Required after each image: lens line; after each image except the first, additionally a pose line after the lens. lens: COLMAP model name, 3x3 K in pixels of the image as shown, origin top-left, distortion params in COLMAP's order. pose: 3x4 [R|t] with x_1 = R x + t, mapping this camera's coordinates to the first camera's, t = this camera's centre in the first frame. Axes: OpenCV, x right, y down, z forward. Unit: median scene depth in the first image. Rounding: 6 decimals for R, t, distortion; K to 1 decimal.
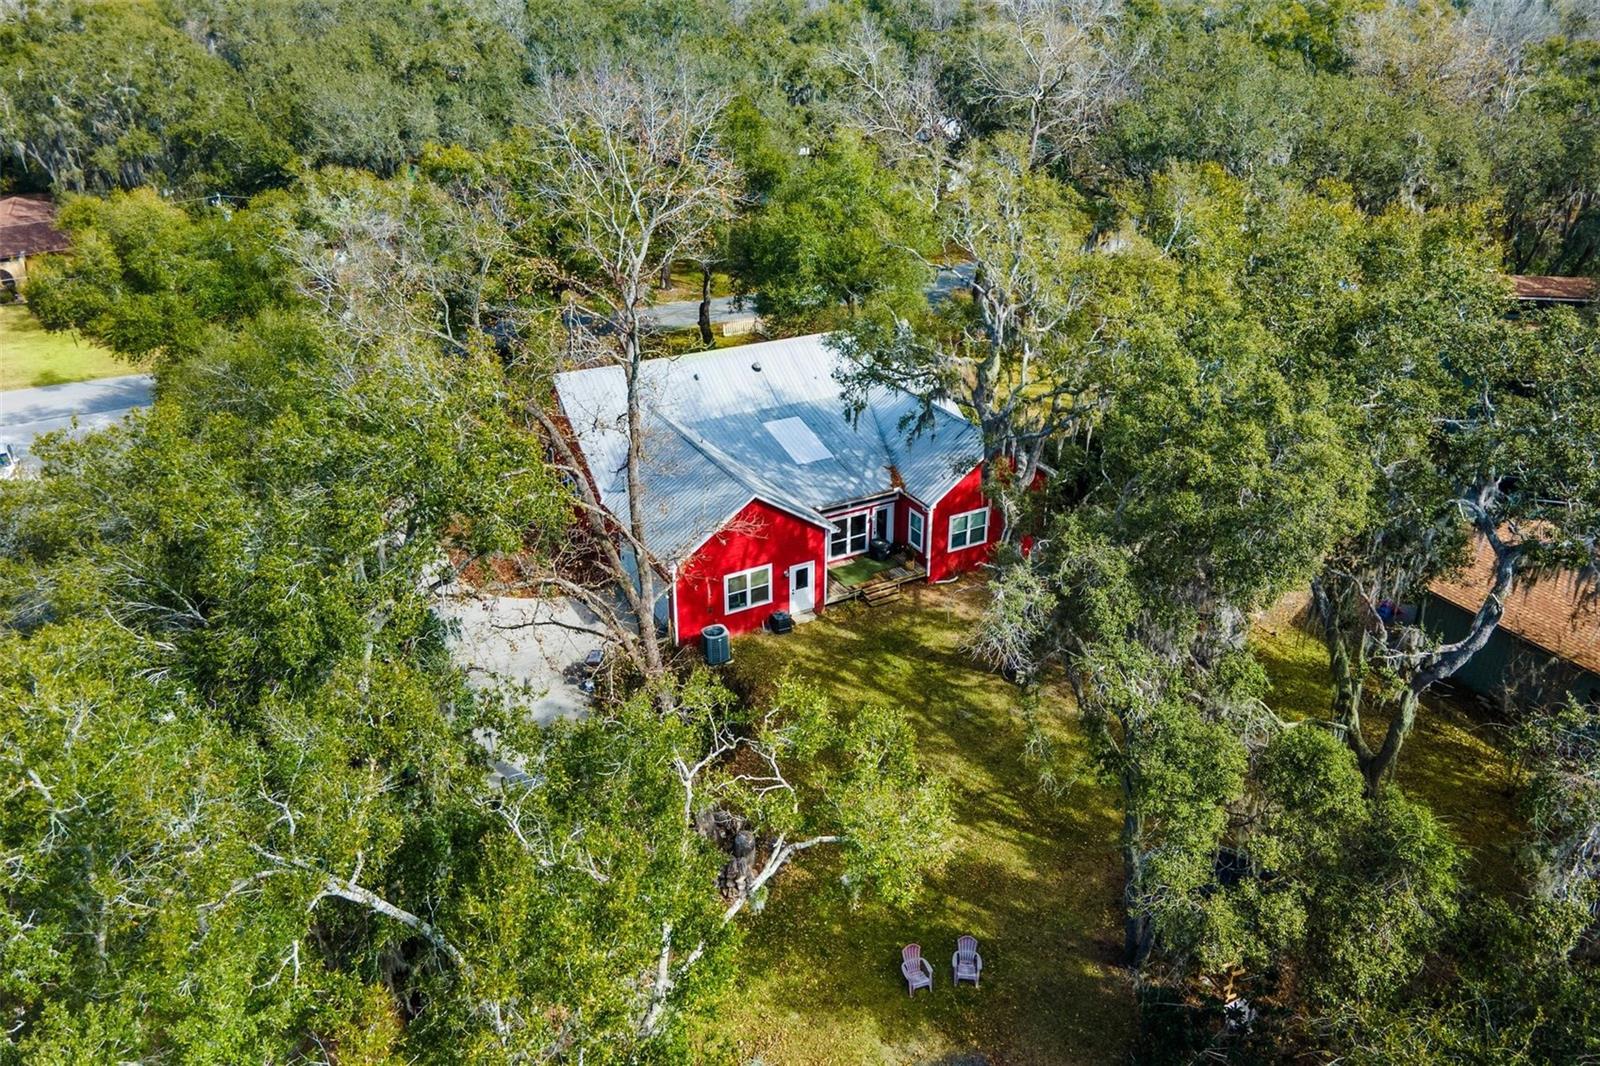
lens RADIAL K [[1112.2, 0, 800.0], [0, 1112.2, 533.0], [0, 0, 1]] dist [-0.005604, -0.000217]
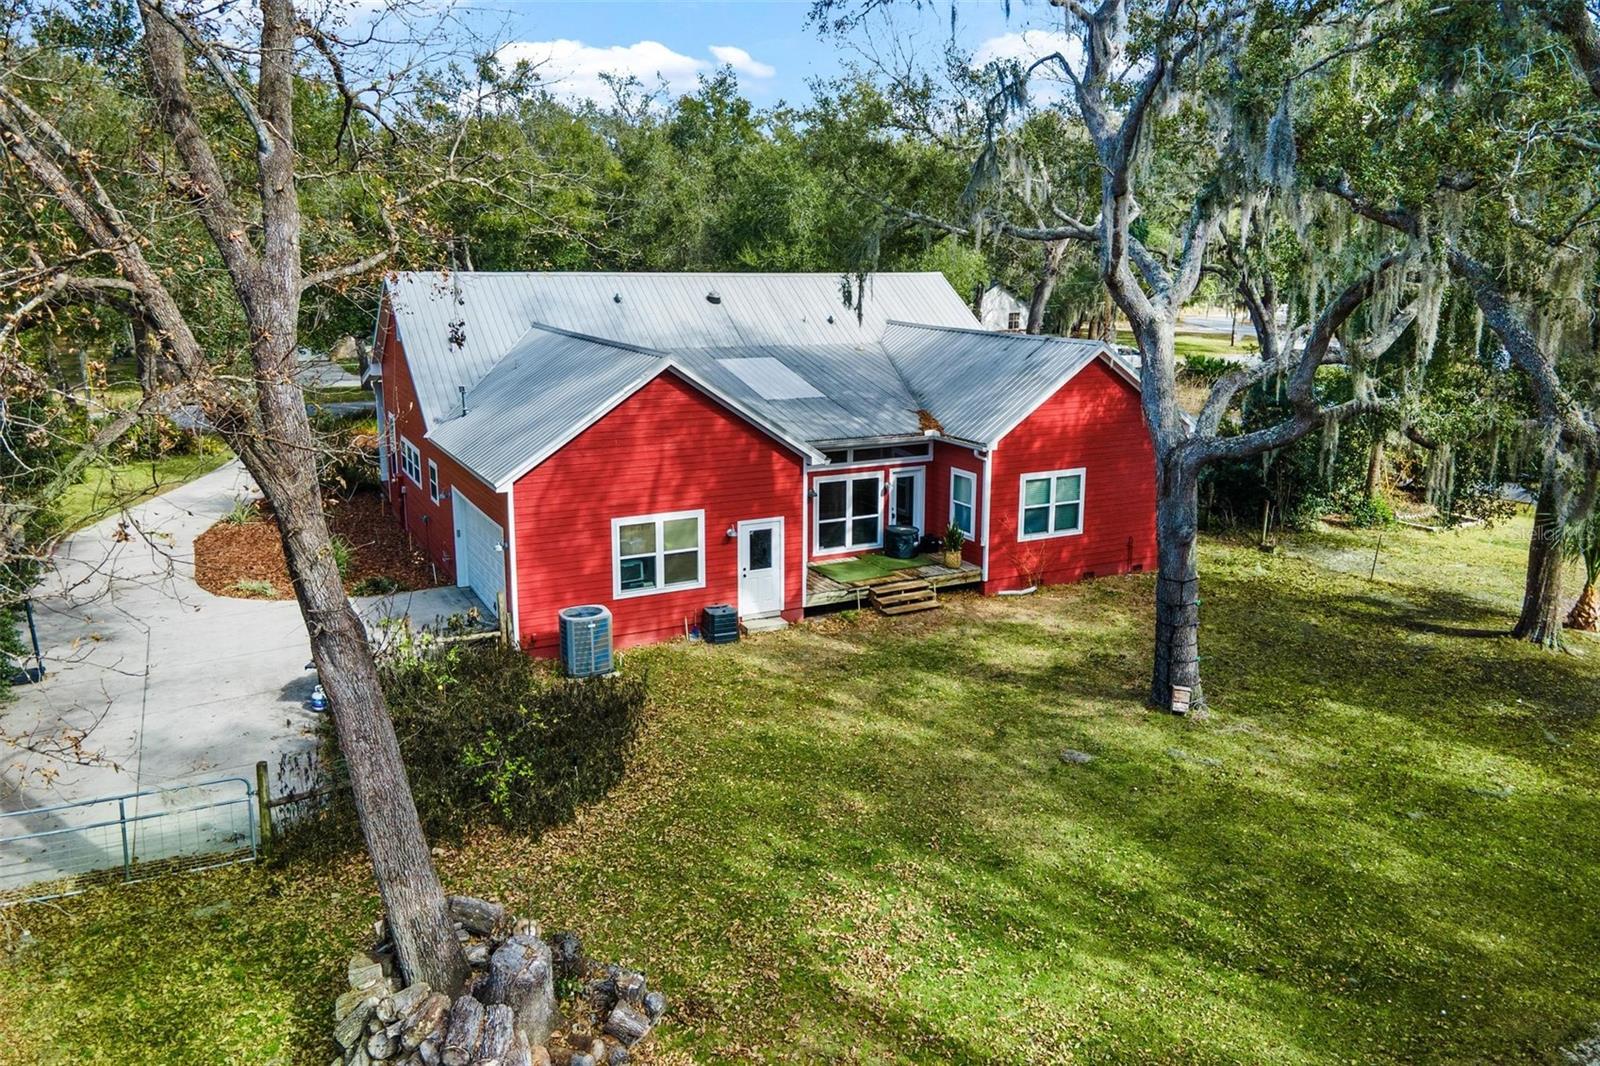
lens RADIAL K [[1116.1, 0, 828.3], [0, 1116.1, 531.2], [0, 0, 1]] dist [-0.005014, 0.000337]
pose [[0.999901, 0.014076, 0.000655, 0.033950], [-0.013448, 0.967116, -0.253981, 0.169491], [-0.004209, 0.253947, 0.967209, 0.449031]]
